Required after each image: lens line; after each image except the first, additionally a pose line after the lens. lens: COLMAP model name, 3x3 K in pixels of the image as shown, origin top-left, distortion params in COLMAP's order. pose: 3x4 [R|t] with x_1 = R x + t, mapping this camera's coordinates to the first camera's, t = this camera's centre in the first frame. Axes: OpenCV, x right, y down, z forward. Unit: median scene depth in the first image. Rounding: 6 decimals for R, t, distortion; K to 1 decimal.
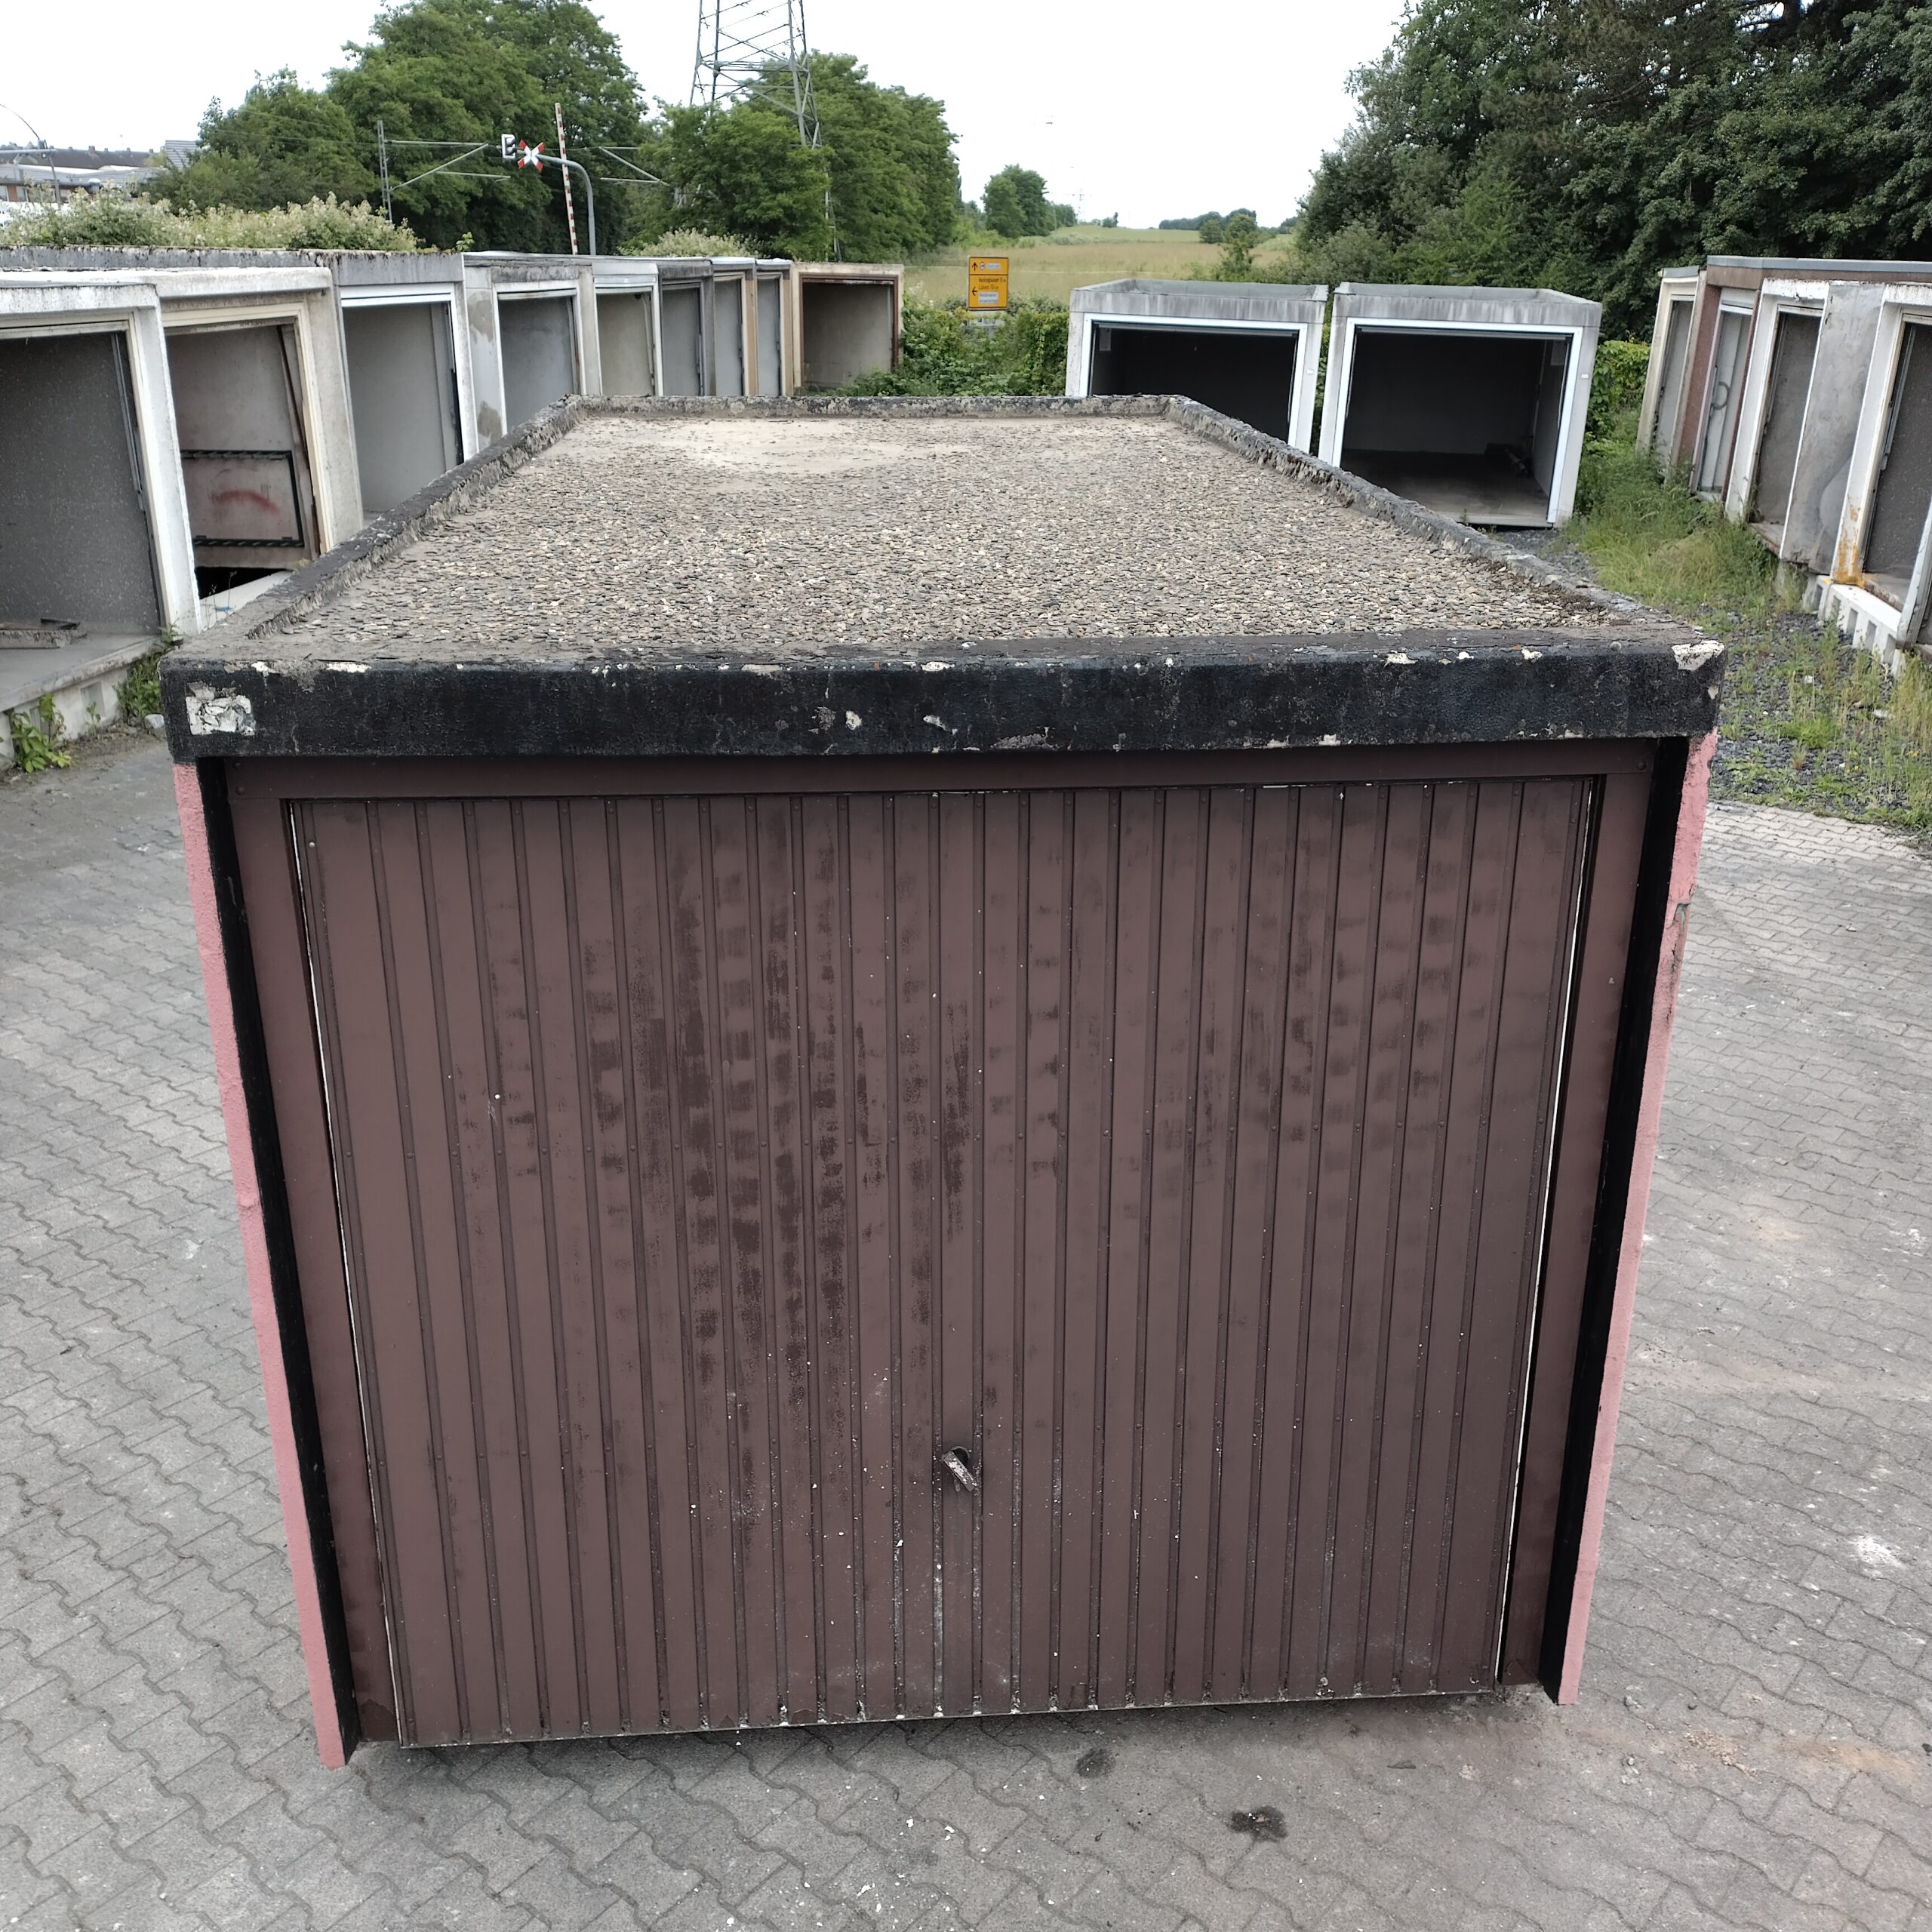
lens RADIAL K [[1926.5, 0, 977.0], [0, 1926.5, 964.0], [0, 0, 1]] dist [0.004927, 0.000000]
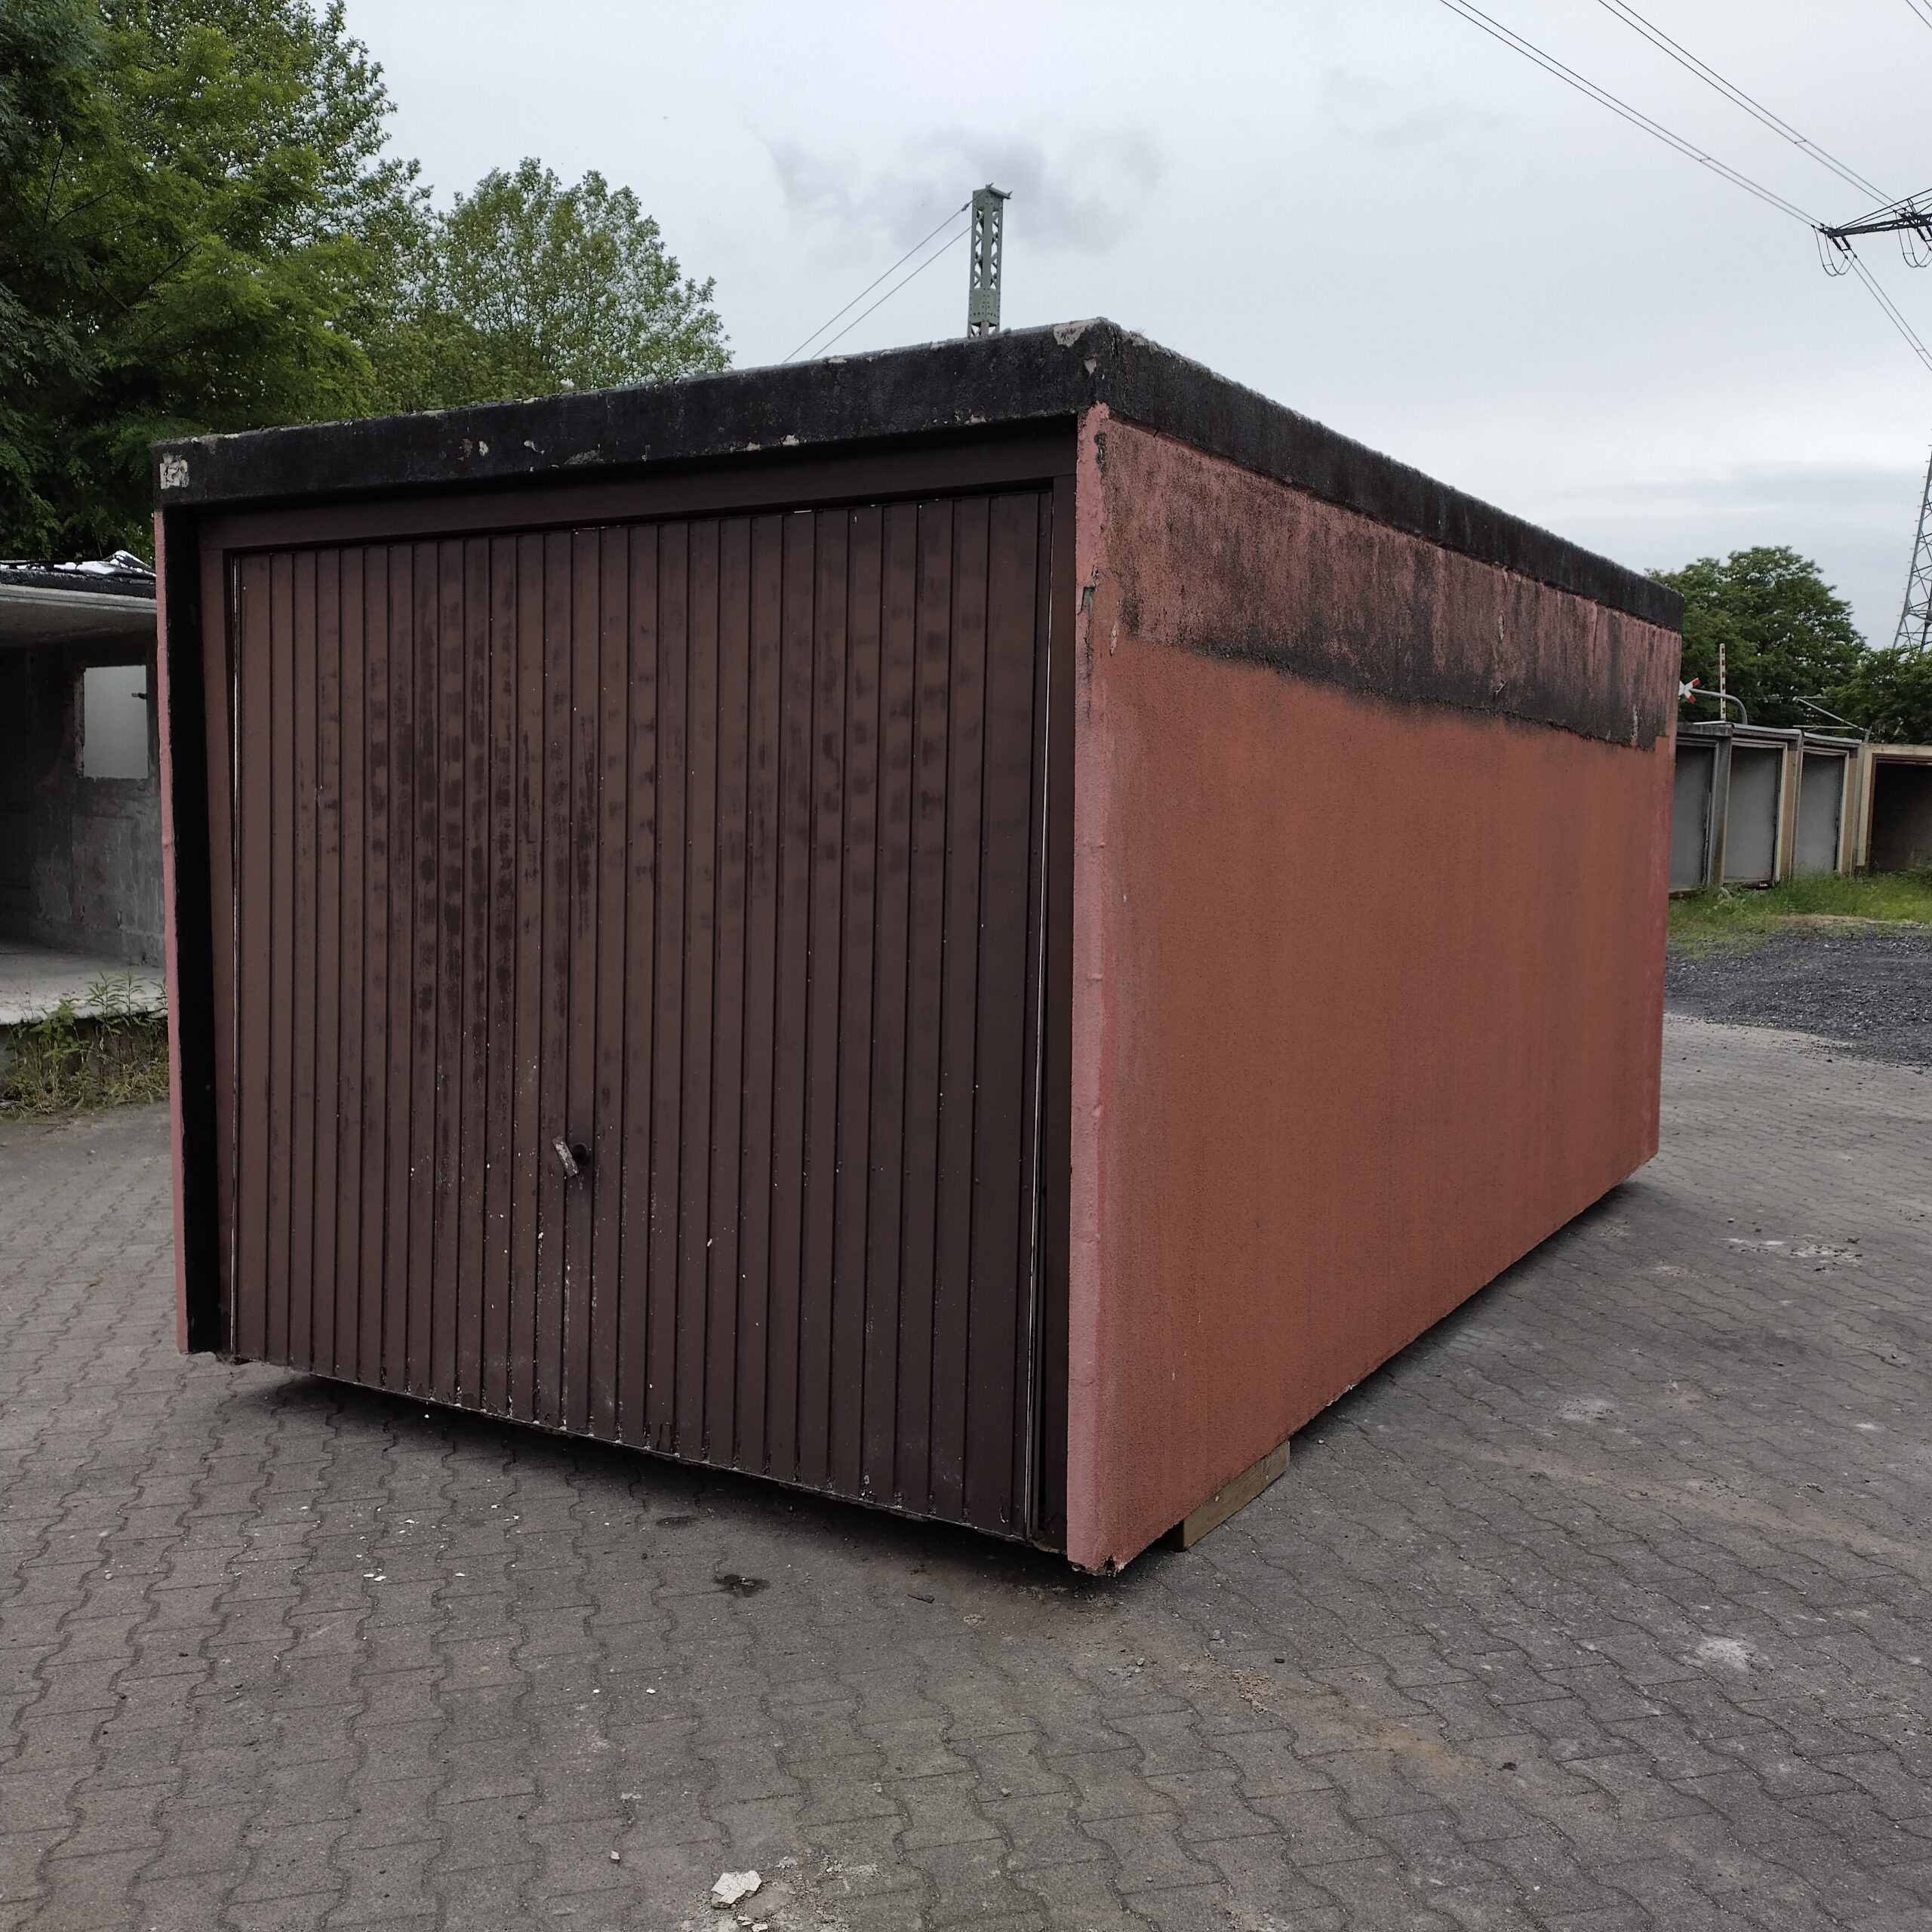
lens RADIAL K [[1926.5, 0, 958.3], [0, 1926.5, 974.3], [0, 0, 1]] dist [0.004927, 0.000000]
pose [[0.817318, 0.060025, -0.573052, 0.793053], [-0.213398, 0.955368, -0.204287, 0.335173], [0.535213, 0.289256, 0.793649, 0.204503]]
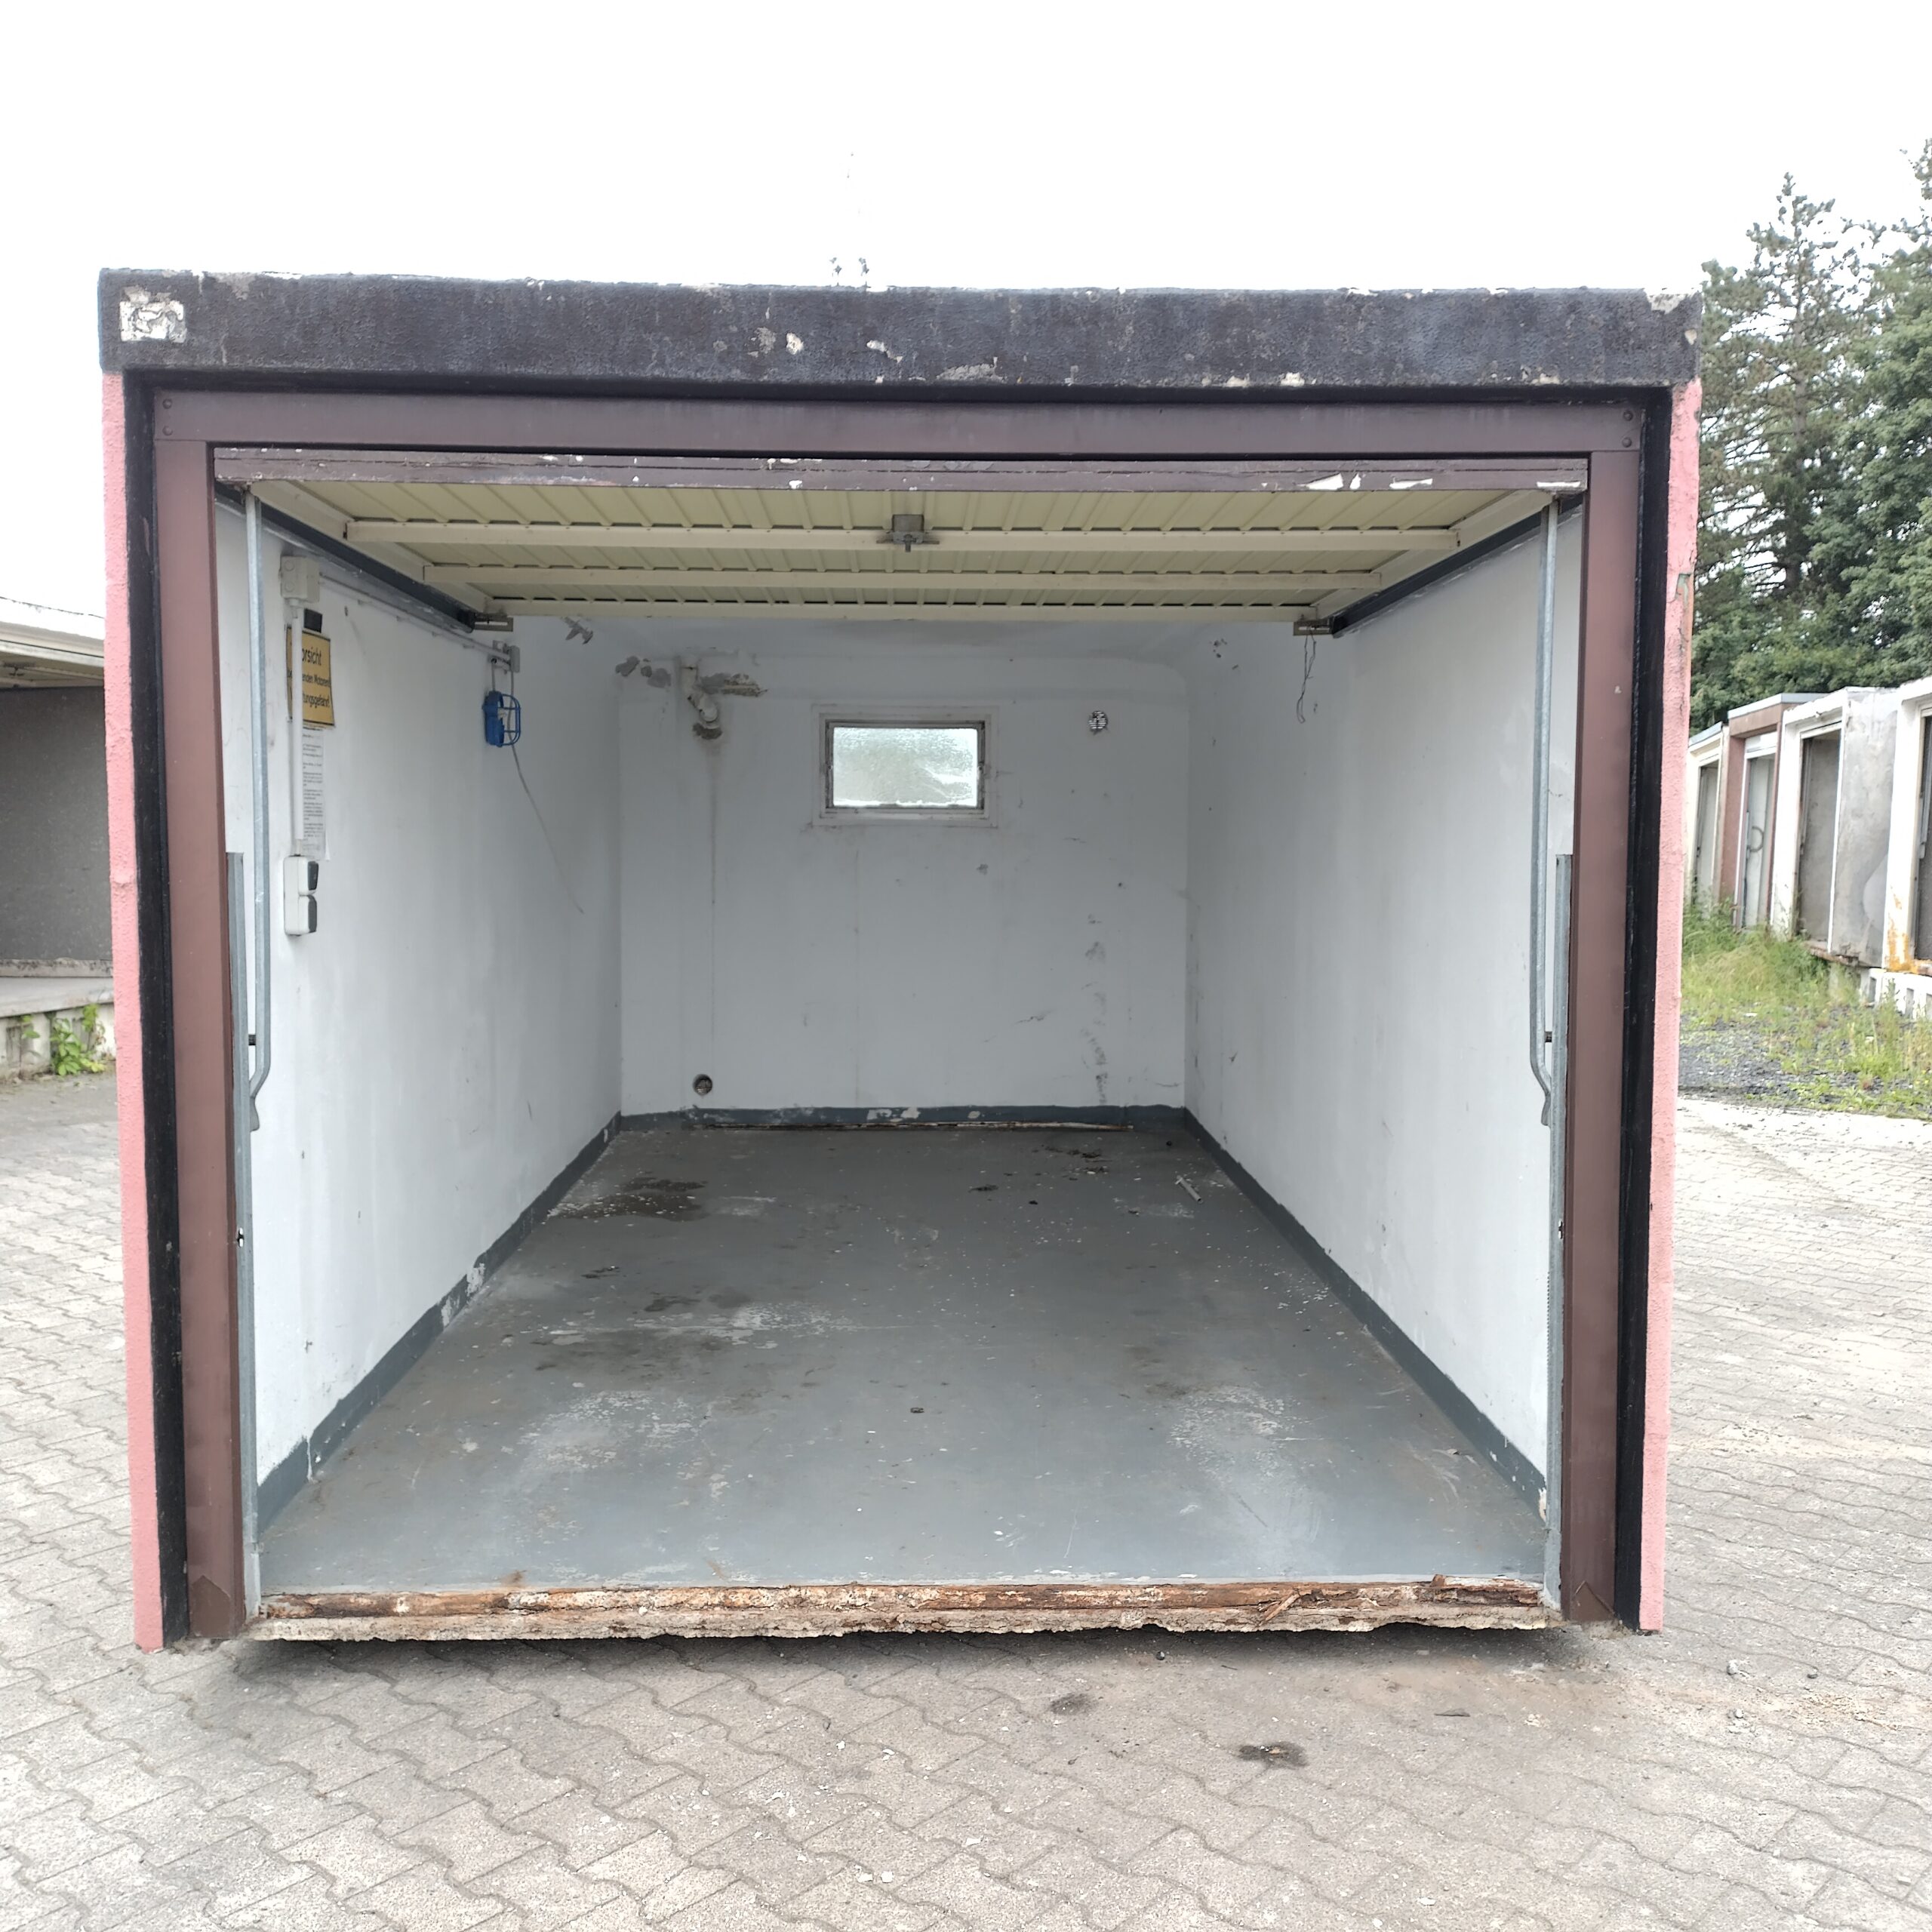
lens RADIAL K [[1926.5, 0, 975.8], [0, 1926.5, 963.8], [0, 0, 1]] dist [0.004927, 0.000000]
pose [[0.999298, 0.002291, -0.037395, 0.053014], [-0.013025, 0.957113, -0.289422, 0.374818], [0.035129, 0.289706, 0.956471, 0.135467]]
